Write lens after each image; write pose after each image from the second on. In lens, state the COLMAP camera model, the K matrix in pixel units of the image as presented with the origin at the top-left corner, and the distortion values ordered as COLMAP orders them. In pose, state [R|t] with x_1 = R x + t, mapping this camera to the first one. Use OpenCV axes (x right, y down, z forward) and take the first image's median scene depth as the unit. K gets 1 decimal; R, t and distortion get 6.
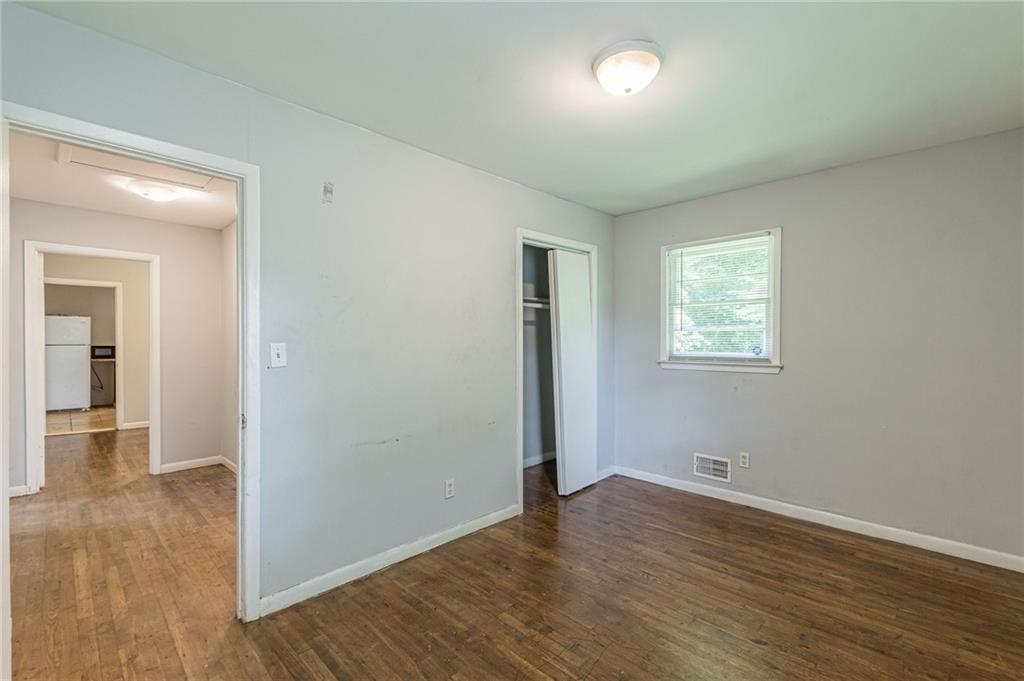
lens RADIAL K [[452.2, 0, 515.5], [0, 452.2, 344.6], [0, 0, 1]] dist [0.012470, -0.005852]
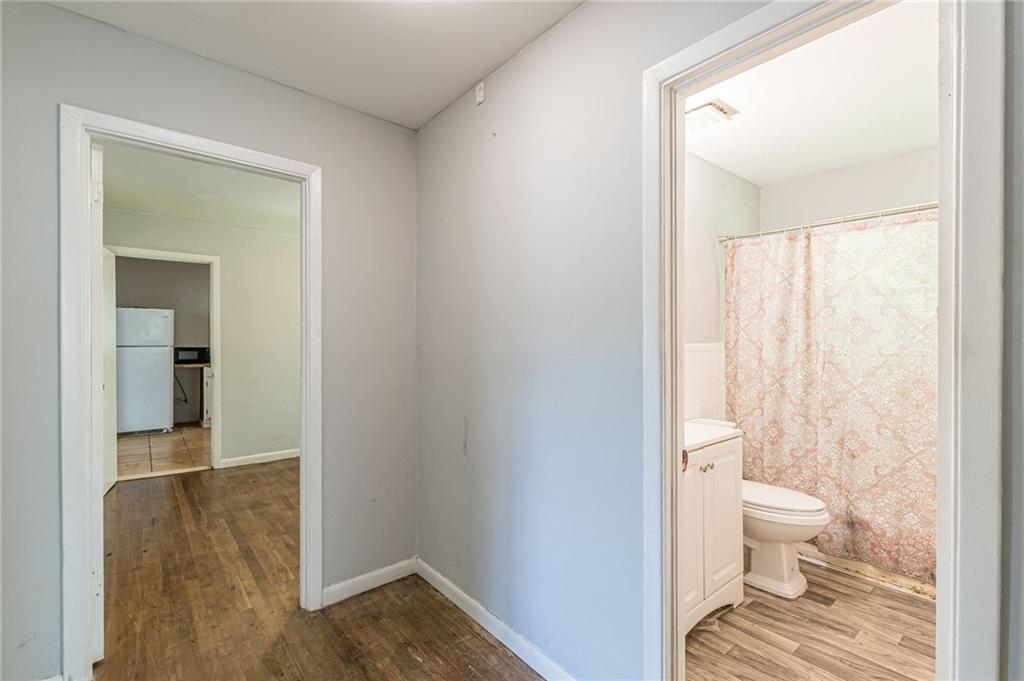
lens RADIAL K [[452.2, 0, 515.6], [0, 452.2, 347.8], [0, 0, 1]] dist [0.012470, -0.005852]
pose [[0.995783, 0.004777, -0.091614, -0.297225], [-0.004617, 0.999987, 0.001964, -0.000807], [0.091622, -0.001532, 0.995793, 0.297779]]
